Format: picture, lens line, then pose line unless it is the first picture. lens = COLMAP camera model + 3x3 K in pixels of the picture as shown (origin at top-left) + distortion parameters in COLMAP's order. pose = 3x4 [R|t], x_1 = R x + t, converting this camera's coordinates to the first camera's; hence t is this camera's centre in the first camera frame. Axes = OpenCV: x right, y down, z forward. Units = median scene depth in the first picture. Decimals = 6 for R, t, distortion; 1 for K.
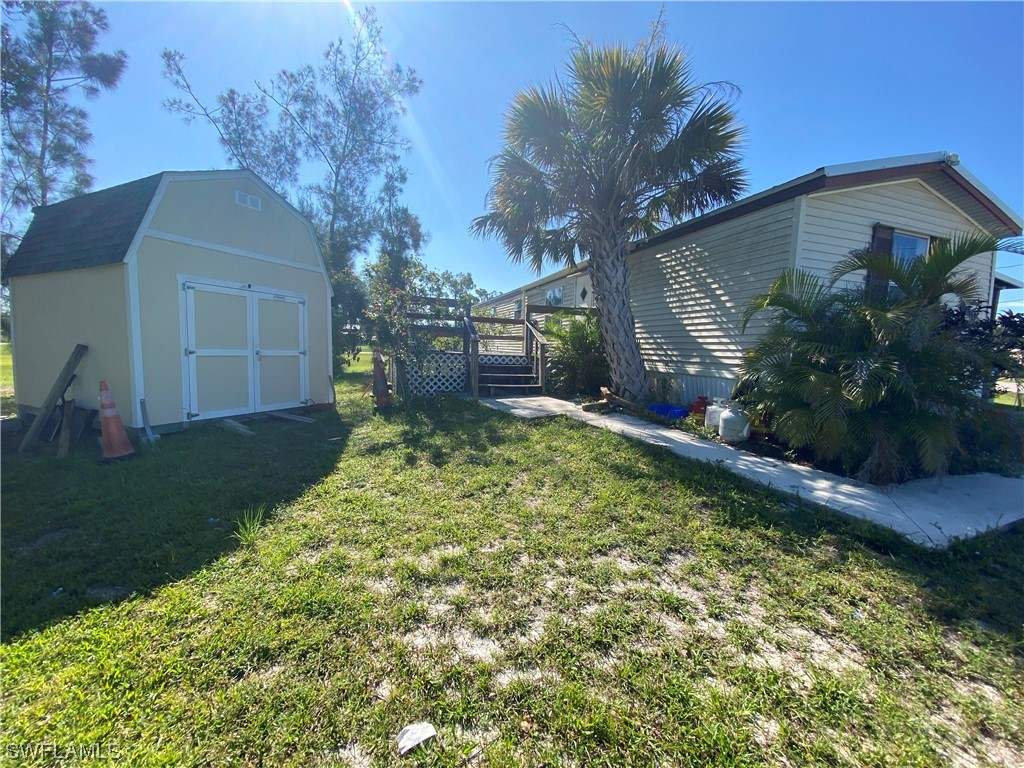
lens RADIAL K [[381.3, 0, 512.0], [0, 381.3, 384.0], [0, 0, 1]] dist [0.000514, -0.000024]
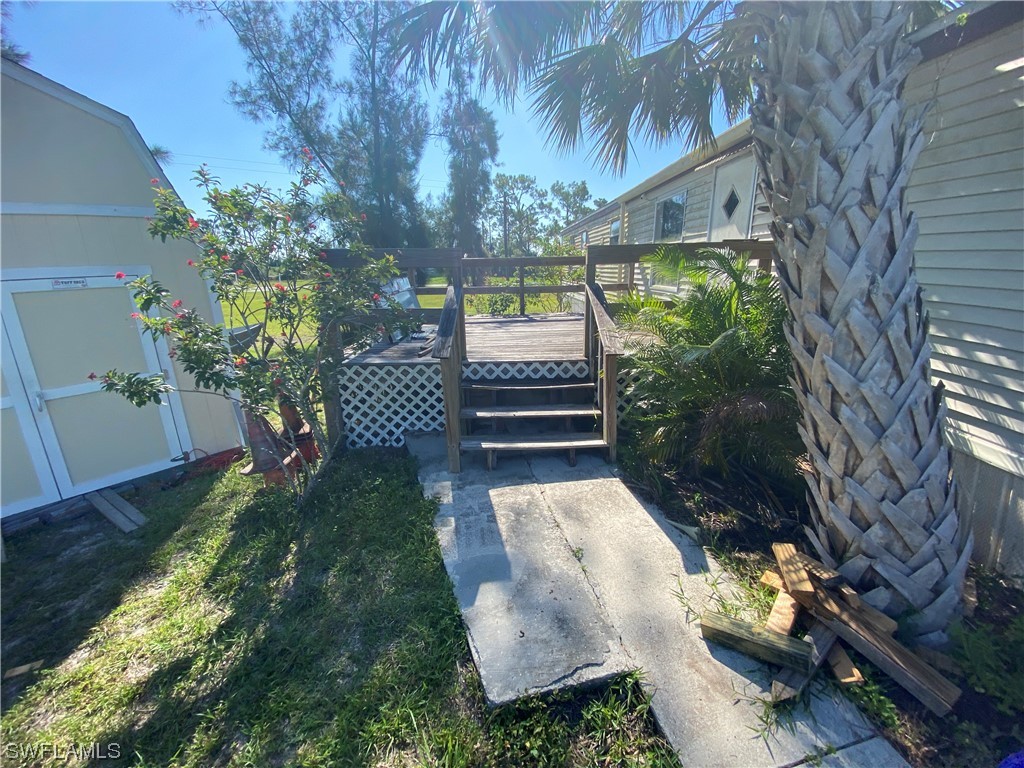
lens RADIAL K [[407.9, 0, 512.0], [0, 407.9, 384.0], [0, 0, 1]] dist [0.008956, -0.017259]
pose [[0.960541, 0.024415, -0.277063, 0.104203], [0.024224, 0.985011, 0.170781, -0.153469], [0.277080, -0.170754, 0.945553, 0.571213]]
